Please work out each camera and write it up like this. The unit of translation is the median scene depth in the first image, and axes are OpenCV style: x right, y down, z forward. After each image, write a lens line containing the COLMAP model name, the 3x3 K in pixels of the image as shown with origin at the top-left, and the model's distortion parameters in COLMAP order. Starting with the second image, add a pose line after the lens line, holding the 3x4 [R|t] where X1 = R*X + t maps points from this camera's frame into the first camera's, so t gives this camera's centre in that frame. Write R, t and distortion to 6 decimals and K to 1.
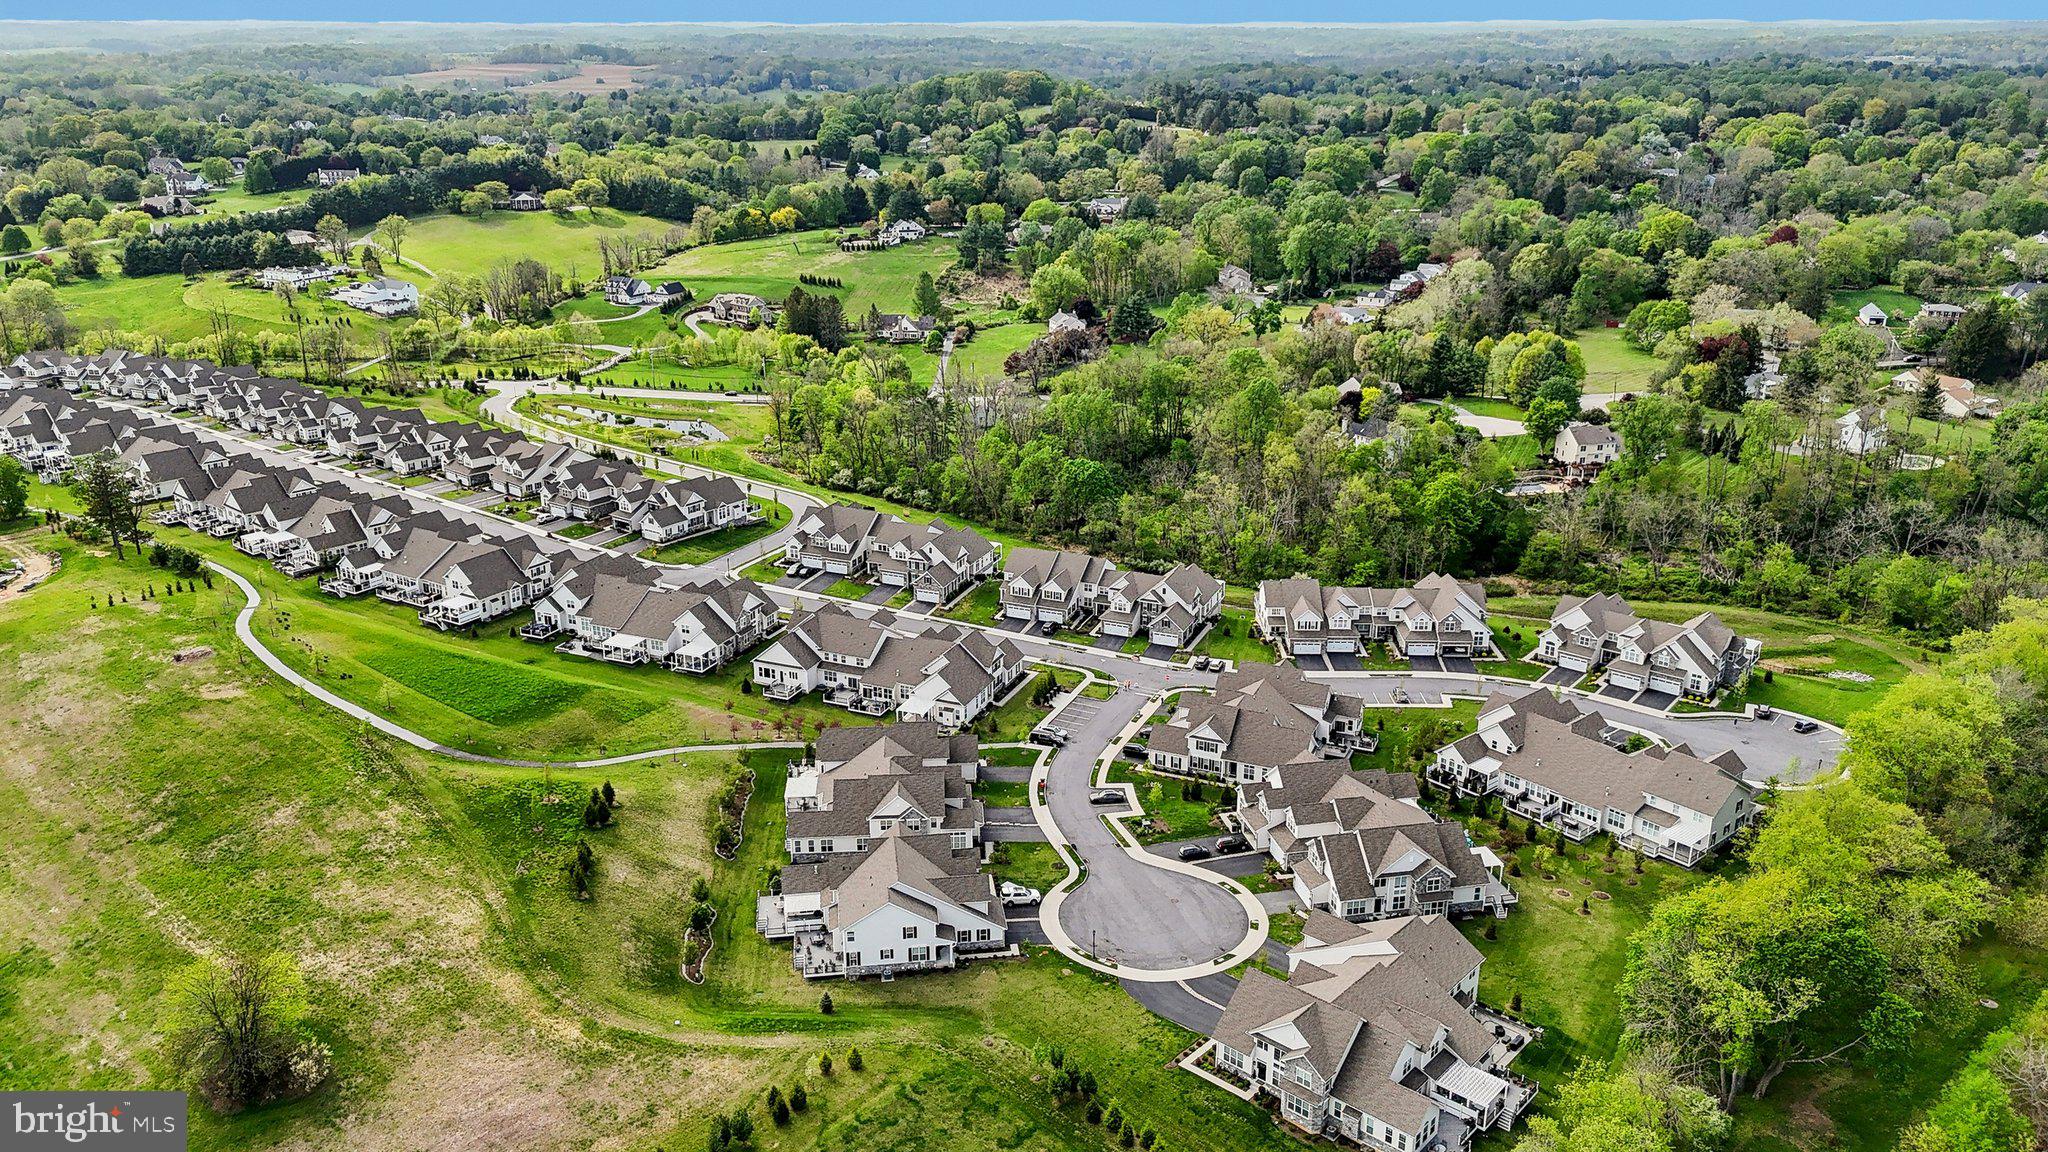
lens RADIAL K [[1544.9, 0, 1024.0], [0, 1544.9, 576.0], [0, 0, 1]] dist [0.084090, -0.079653]
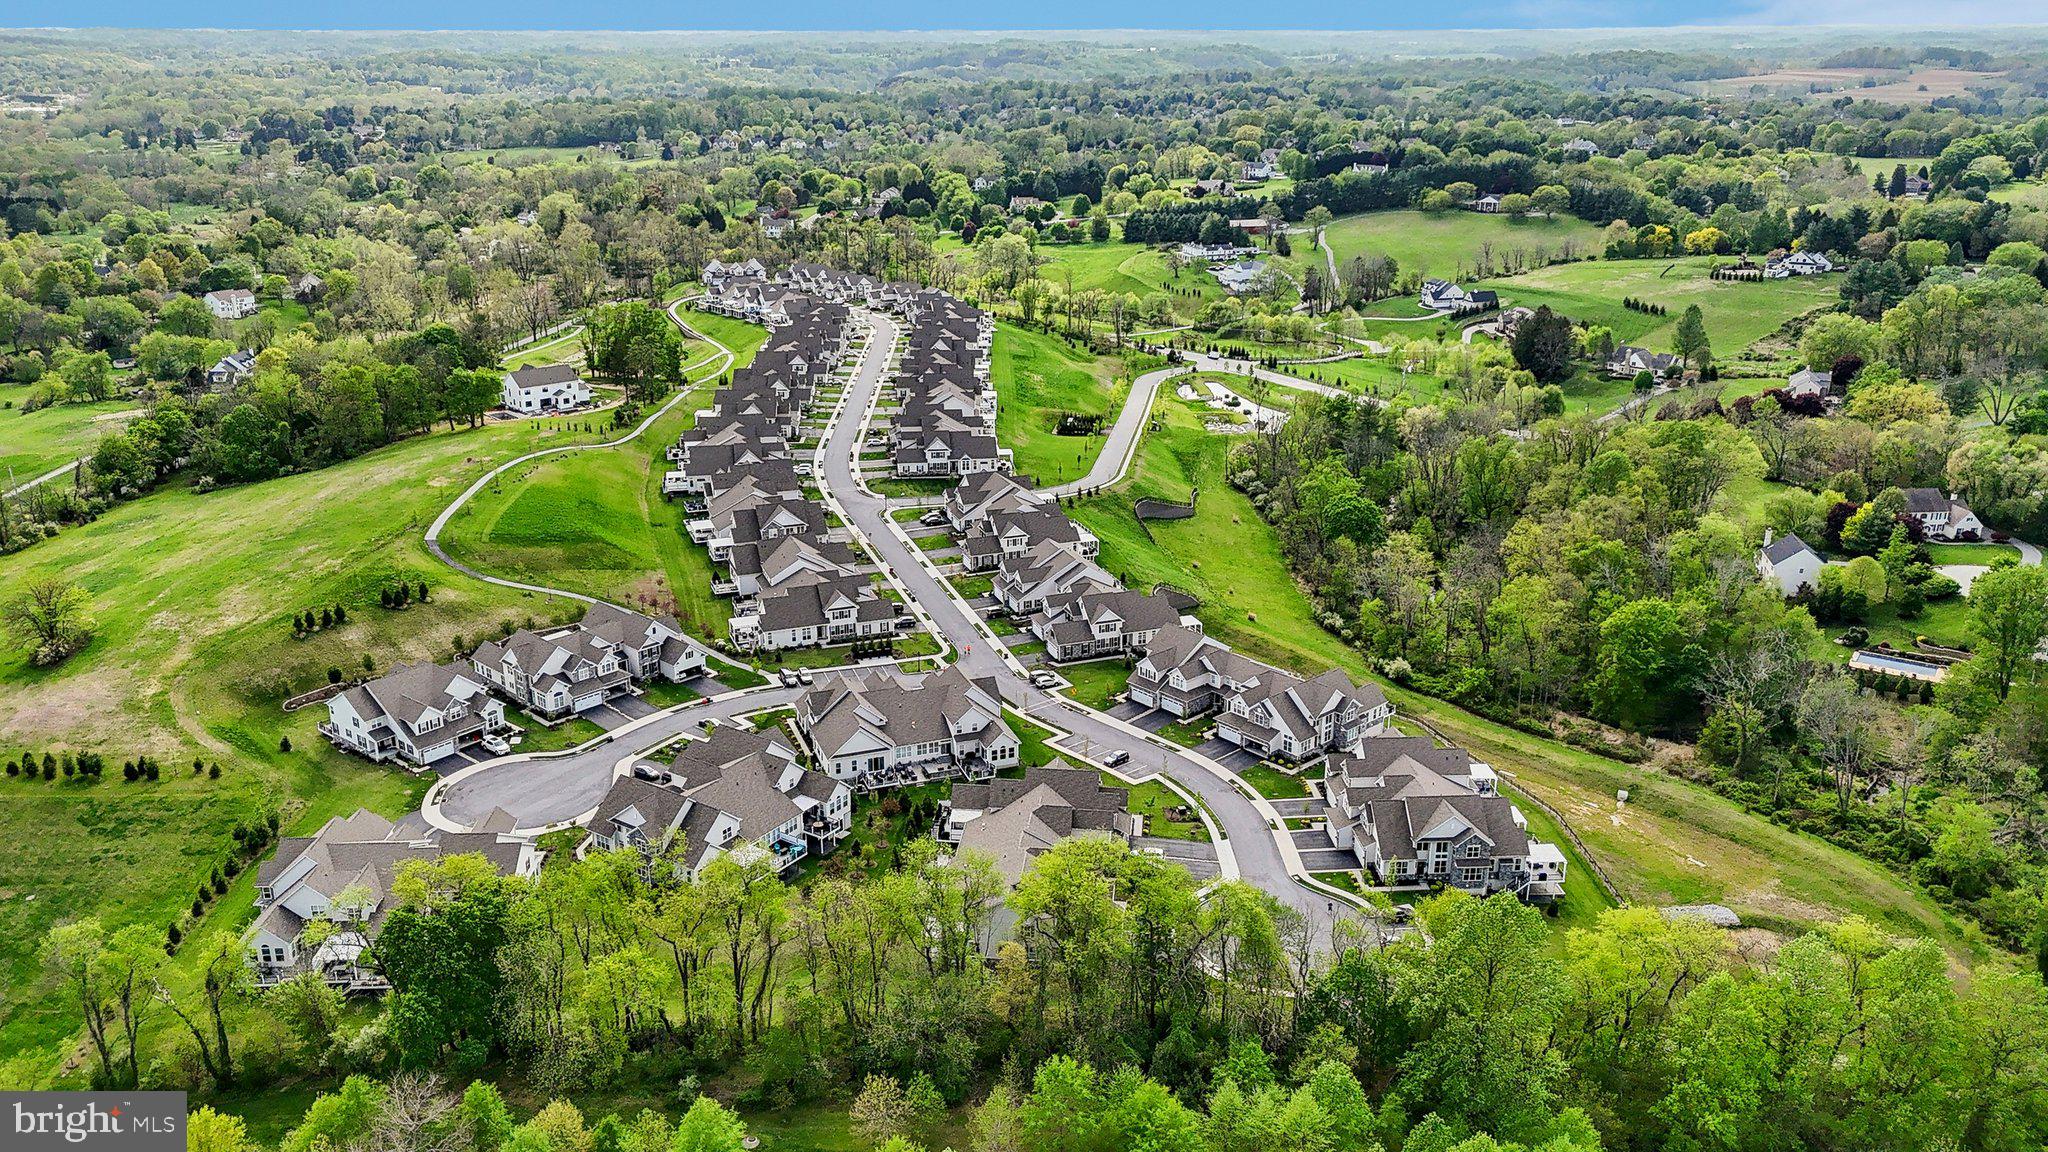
lens RADIAL K [[1544.9, 0, 1024.0], [0, 1544.9, 576.0], [0, 0, 1]] dist [0.084090, -0.079653]
pose [[0.691473, 0.239949, -0.681388, 0.264218], [-0.241688, 0.965711, 0.094808, -0.033638], [0.680773, 0.099127, 0.725756, 0.091434]]
